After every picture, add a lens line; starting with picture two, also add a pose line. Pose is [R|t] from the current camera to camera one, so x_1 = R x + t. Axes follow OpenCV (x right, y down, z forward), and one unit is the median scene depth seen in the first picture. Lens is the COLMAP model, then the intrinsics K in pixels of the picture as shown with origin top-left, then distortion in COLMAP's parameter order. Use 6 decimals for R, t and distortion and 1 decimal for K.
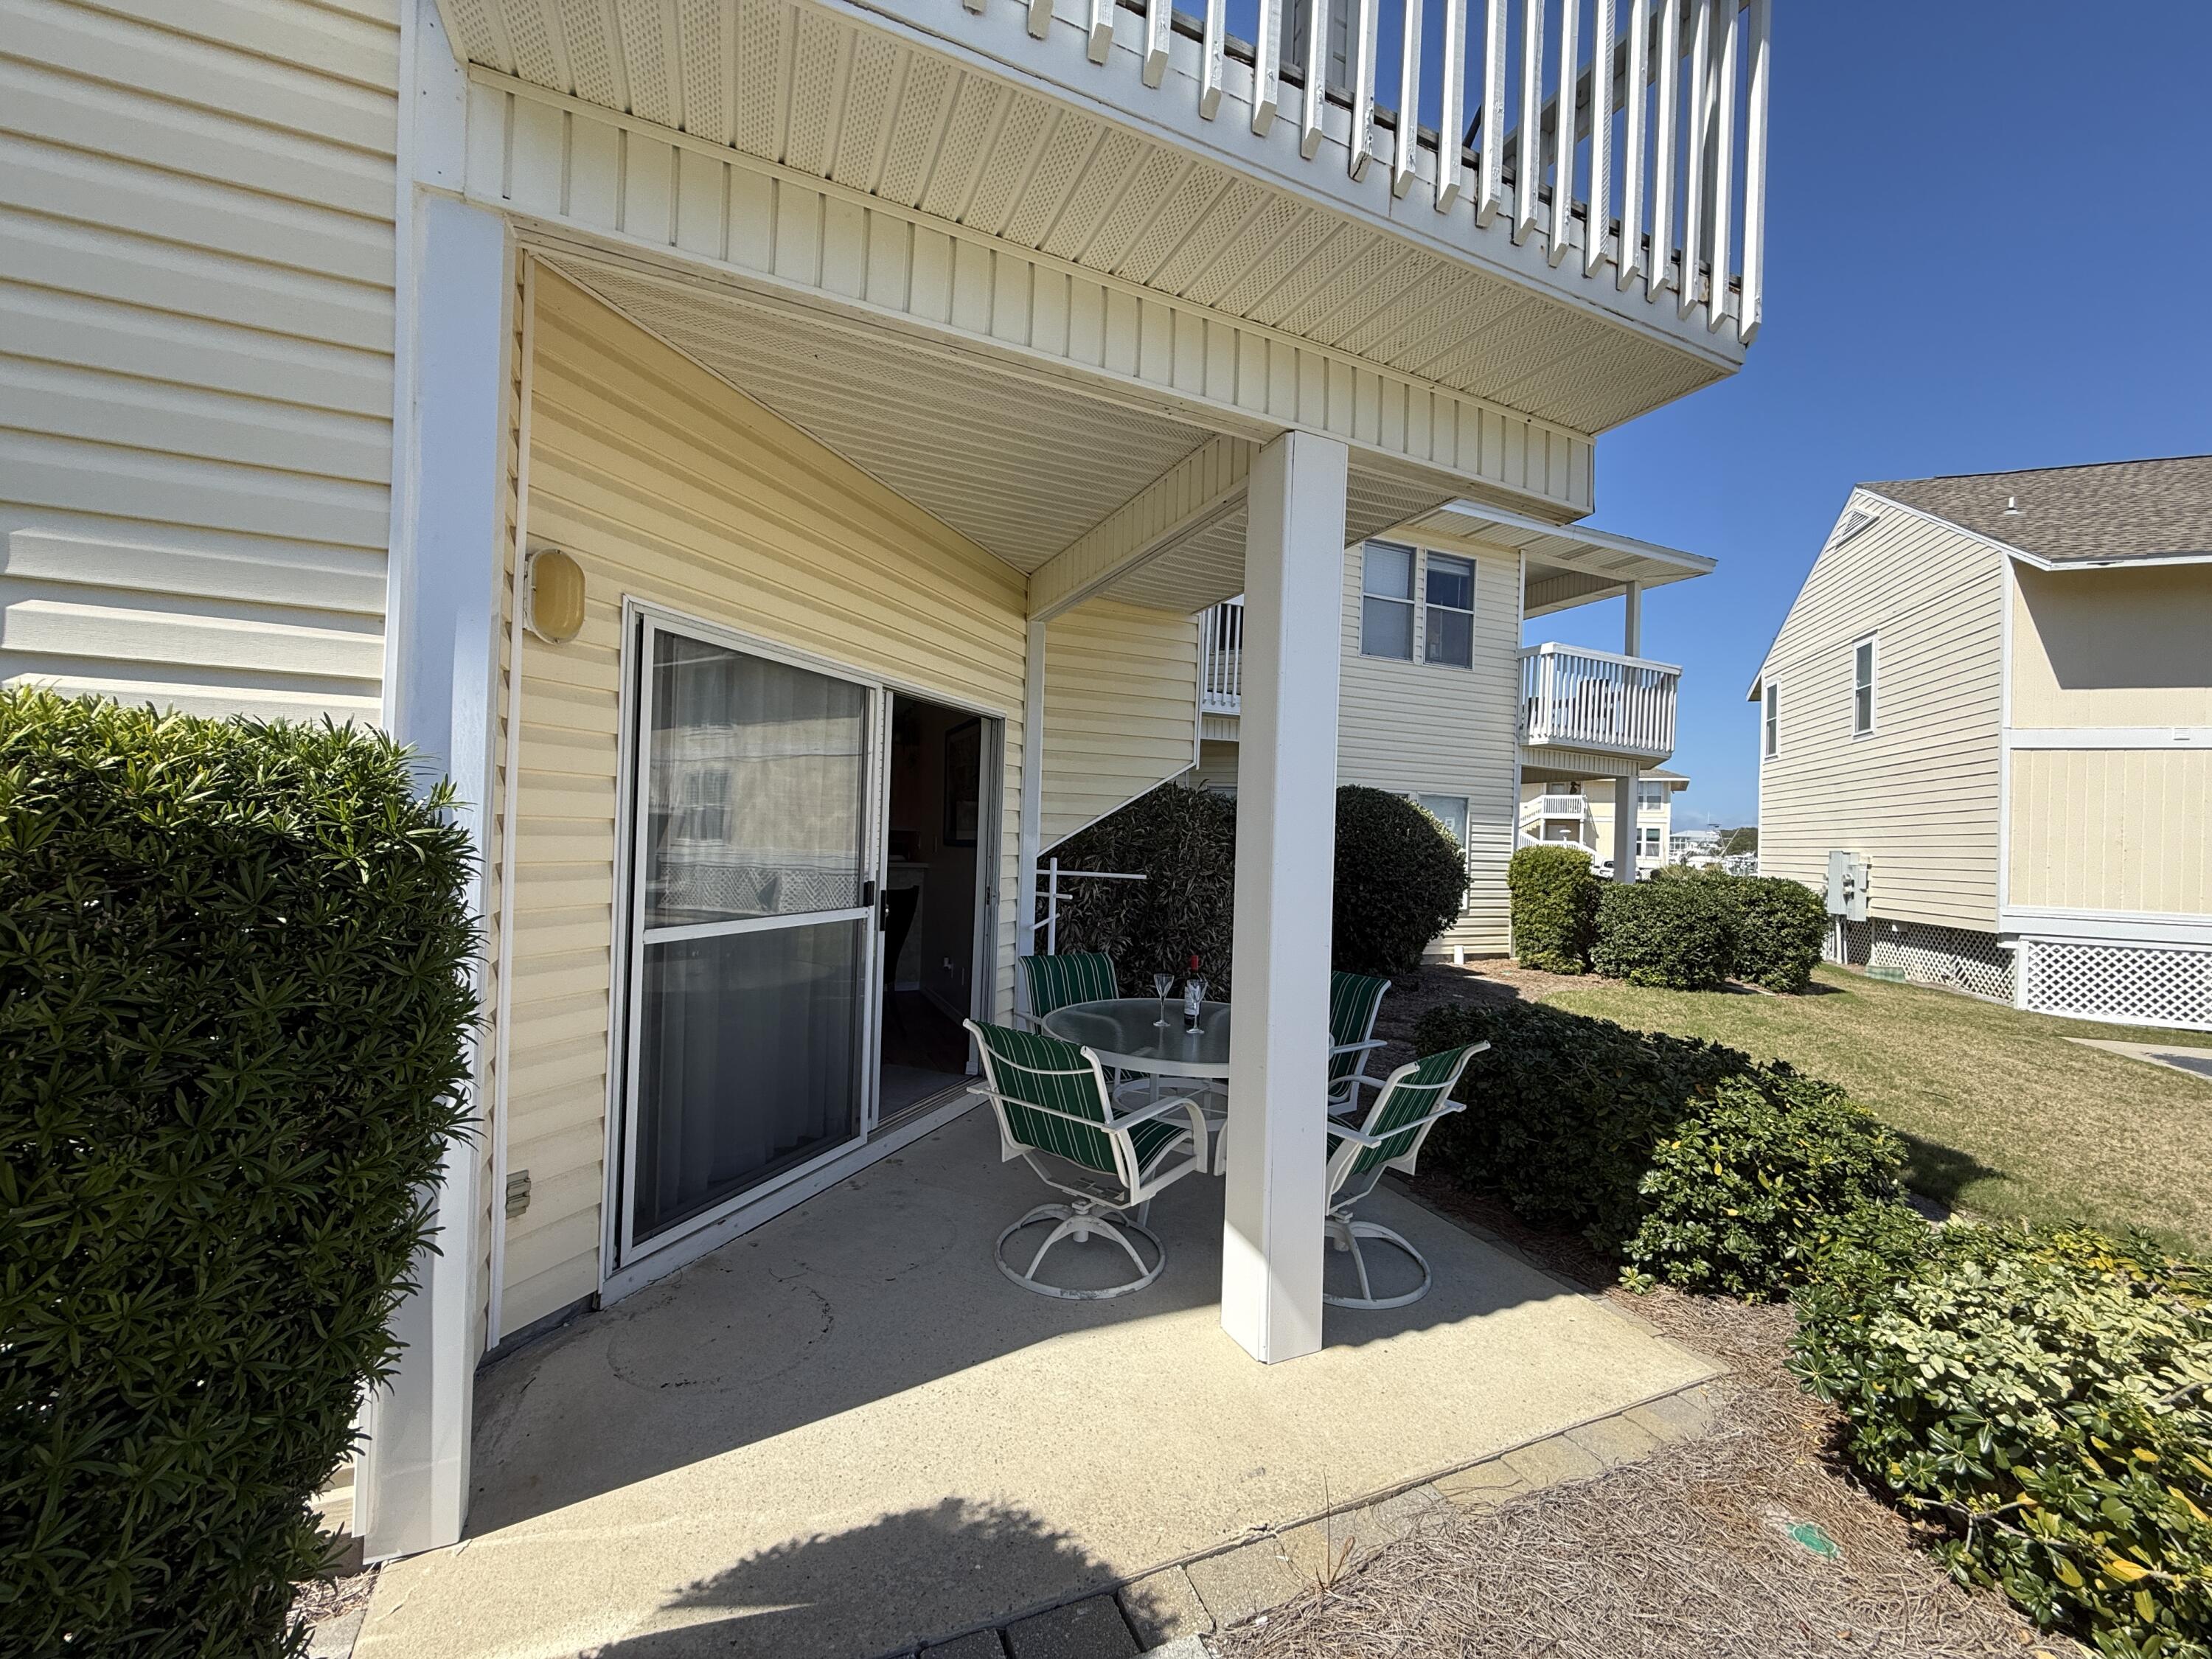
lens RADIAL K [[883.8, 0, 1106.5], [0, 883.8, 836.2], [0, 0, 1]] dist [0.000768, 0.000077]
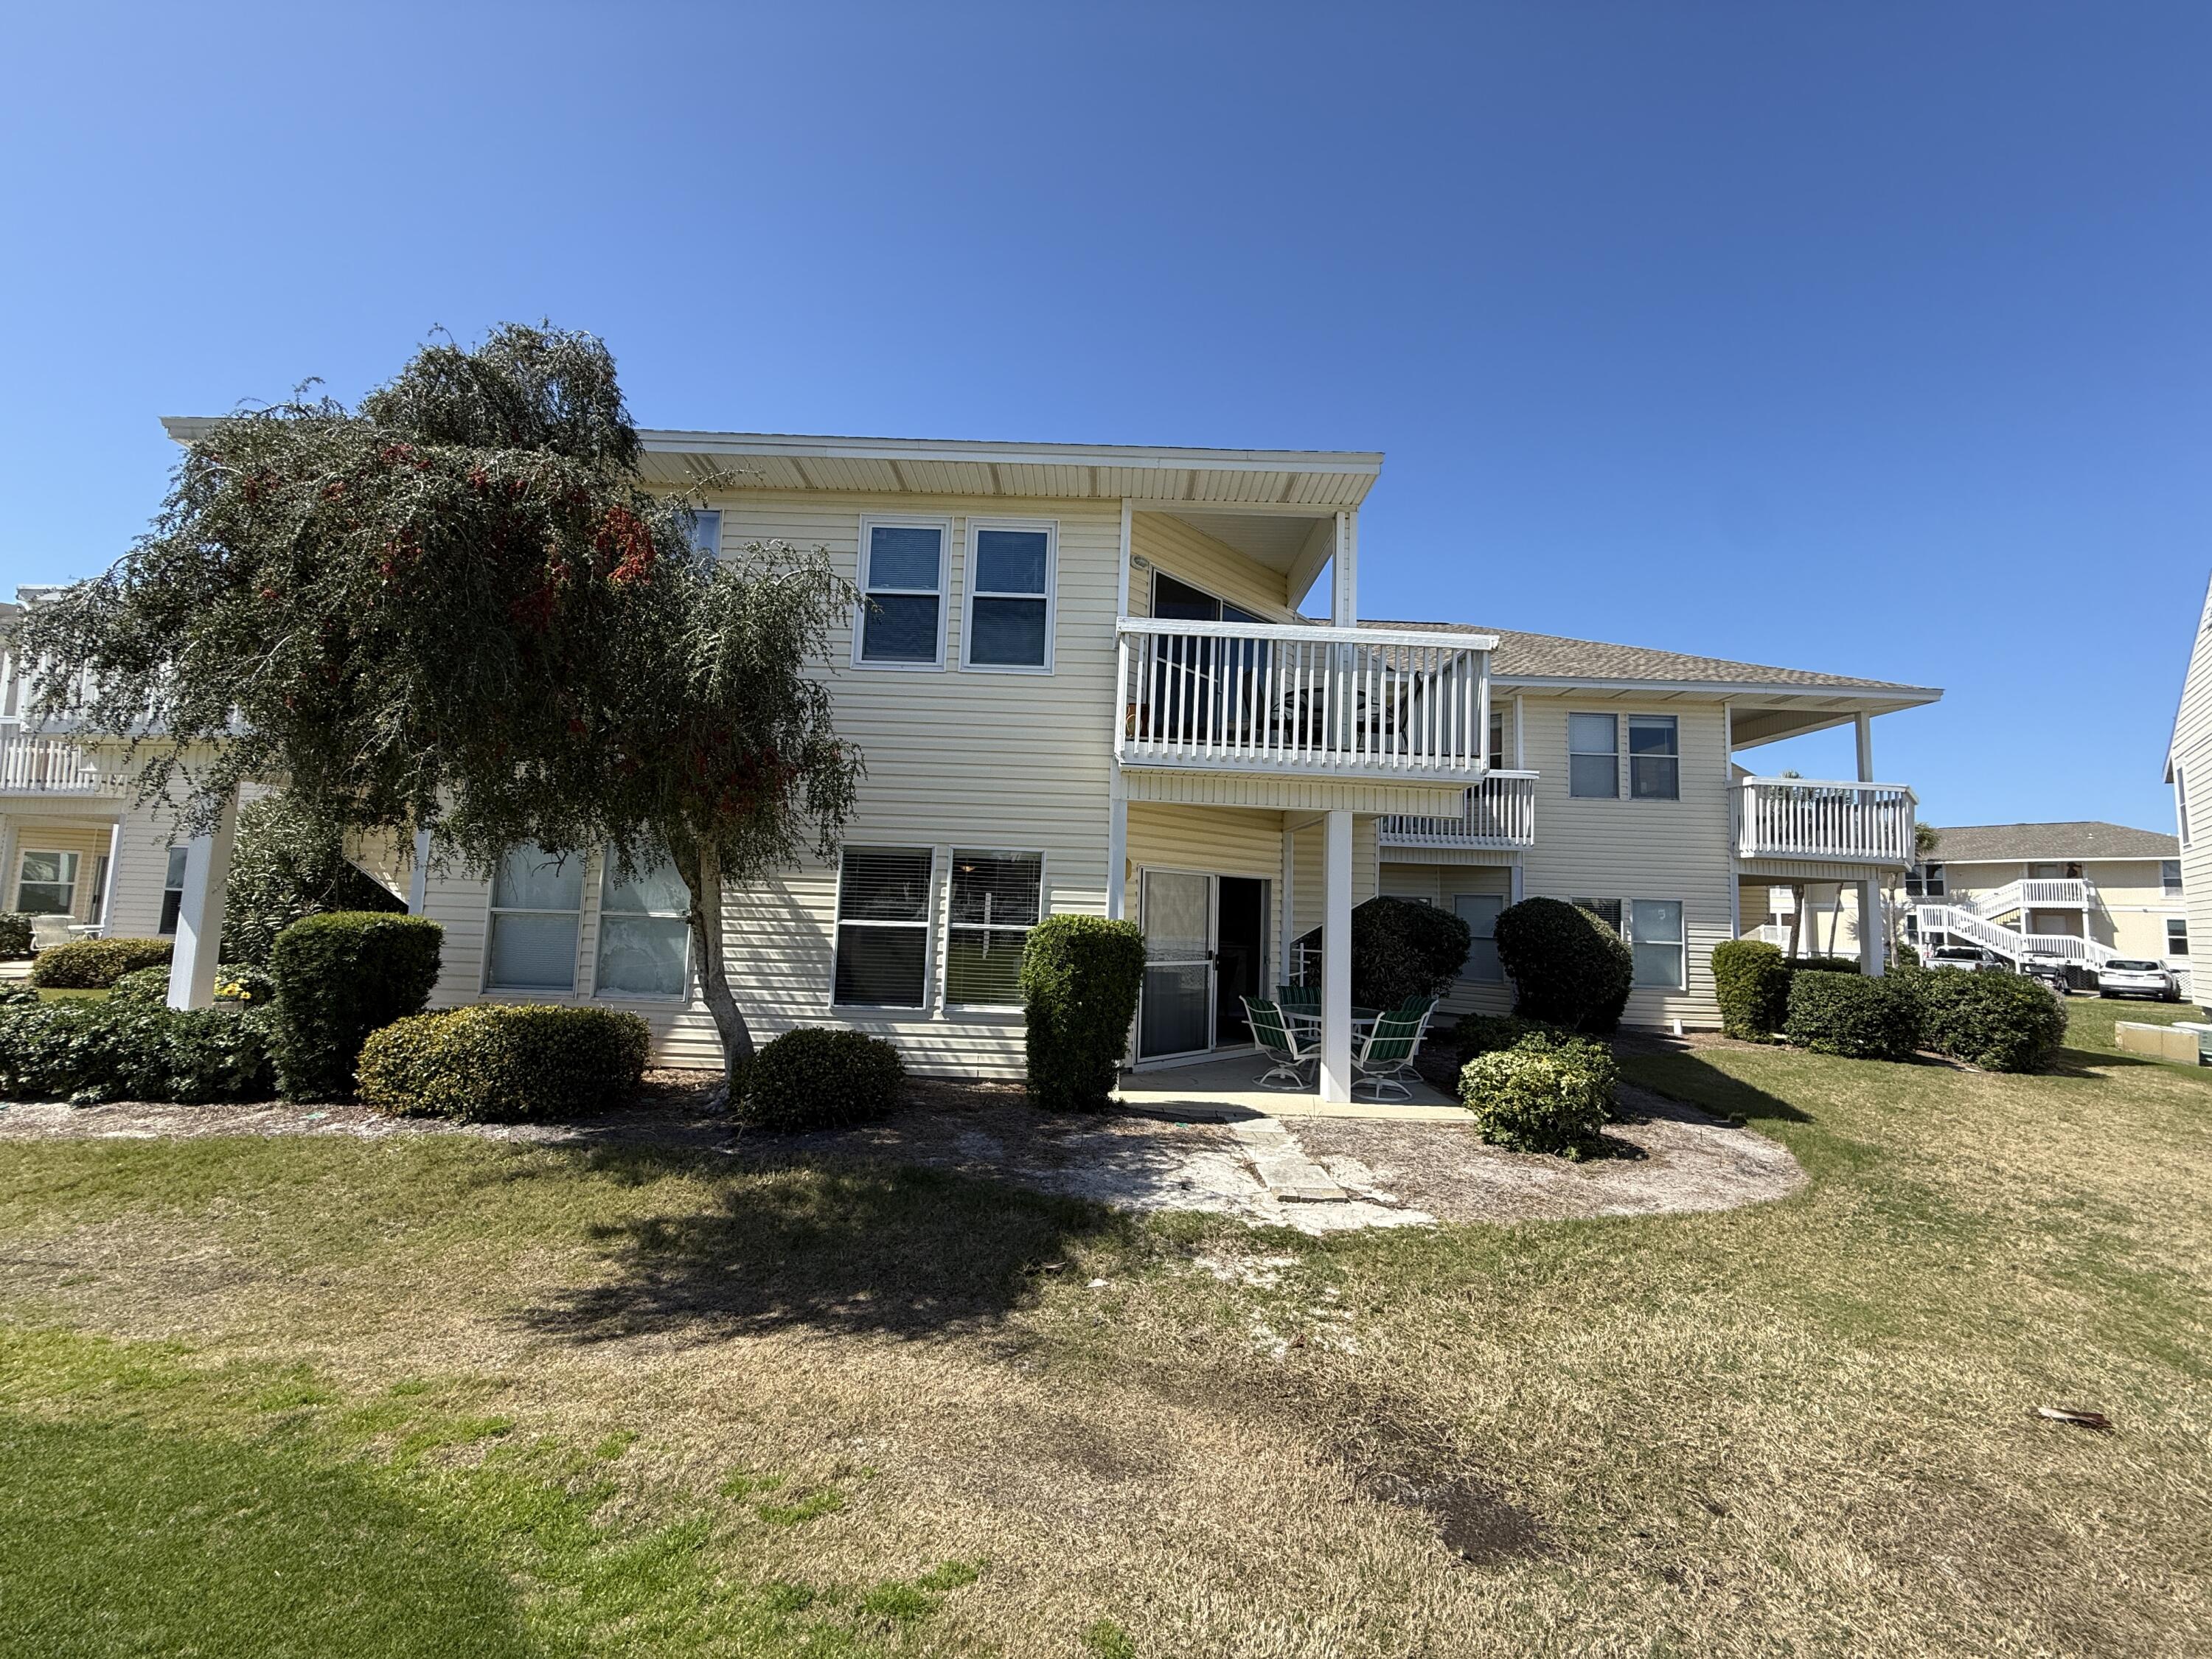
lens RADIAL K [[883.8, 0, 1106.1], [0, 883.8, 831.7], [0, 0, 1]] dist [0.000768, 0.000077]
pose [[0.918208, -0.038363, -0.394237, 0.169786], [-0.003353, 0.994510, -0.104584, -0.008294], [0.396085, 0.097351, 0.913039, -0.533890]]
